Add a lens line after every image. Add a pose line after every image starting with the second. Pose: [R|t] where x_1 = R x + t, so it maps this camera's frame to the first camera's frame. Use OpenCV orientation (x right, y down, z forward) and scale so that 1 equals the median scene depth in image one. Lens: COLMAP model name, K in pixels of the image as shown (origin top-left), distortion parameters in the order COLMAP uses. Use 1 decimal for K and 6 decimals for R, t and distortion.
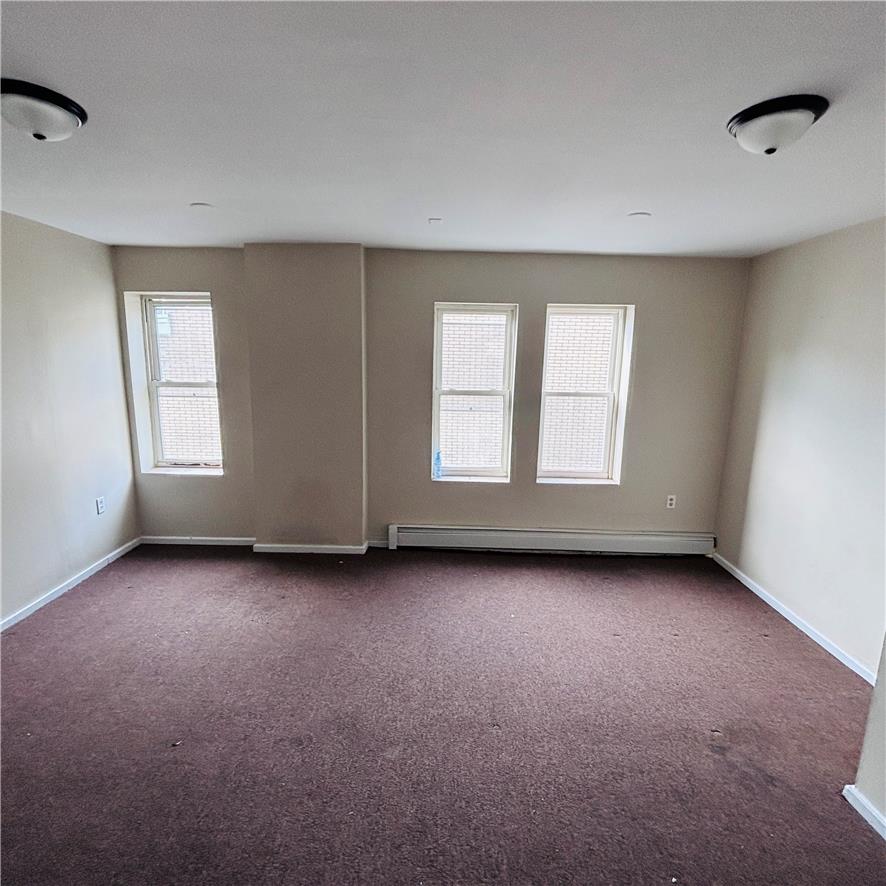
lens RADIAL K [[467.5, 0, 443.0], [0, 467.5, 443.0], [0, 0, 1]] dist [0.011786, -0.001734]
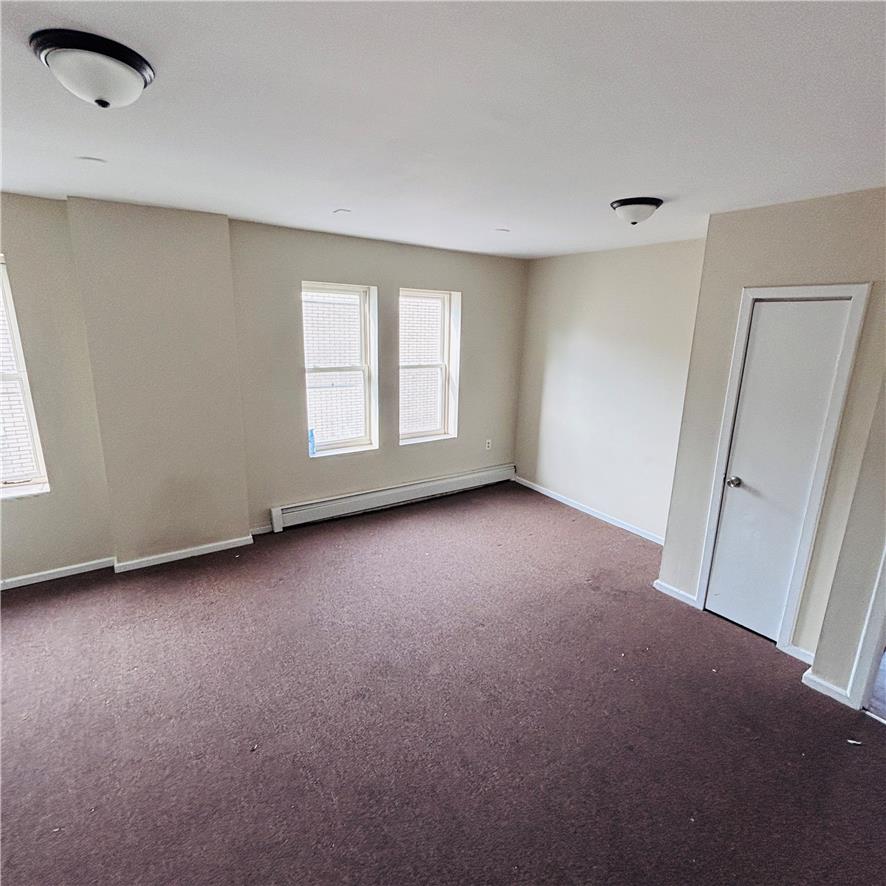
lens RADIAL K [[463.2, 0, 439.5], [0, 463.2, 442.2], [0, 0, 1]] dist [0.002336, -0.001204]
pose [[0.828802, -0.138796, 0.542054, -0.340355], [0.094357, 0.989542, 0.109105, -0.037507], [-0.551529, -0.039280, 0.833231, -0.006649]]
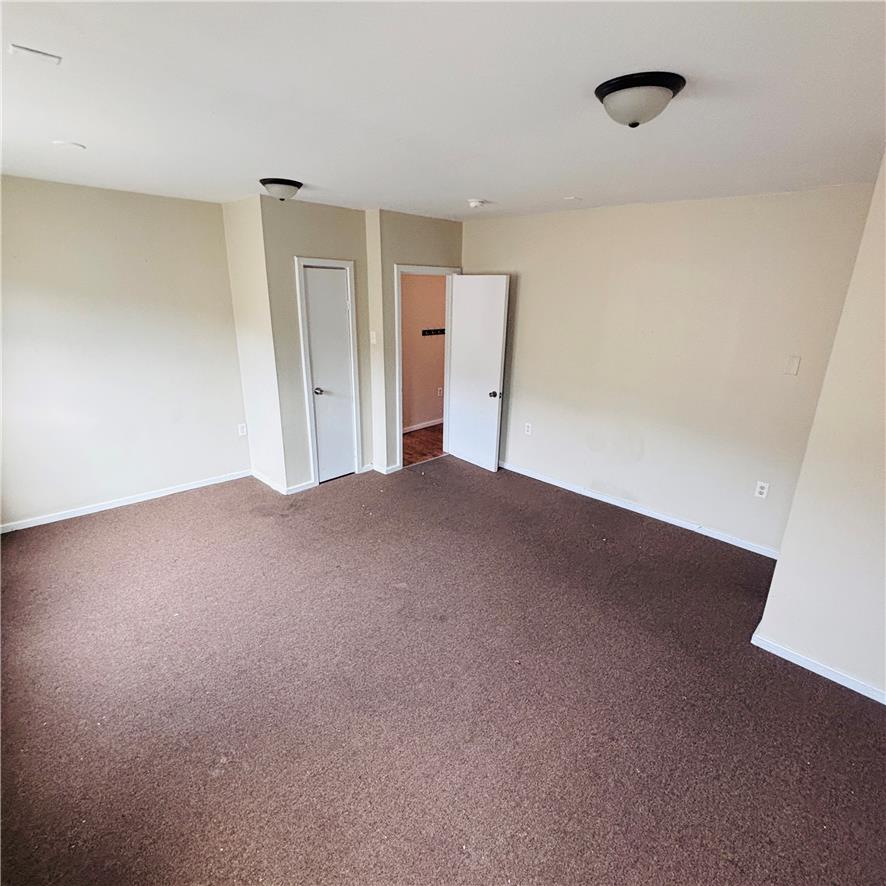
lens RADIAL K [[474.4, 0, 441.4], [0, 474.4, 452.2], [0, 0, 1]] dist [0.003632, -0.000079]
pose [[-0.698749, -0.274222, 0.660721, -0.544475], [0.085244, 0.885113, 0.457502, -0.206382], [-0.710270, 0.376001, -0.595096, 0.824516]]
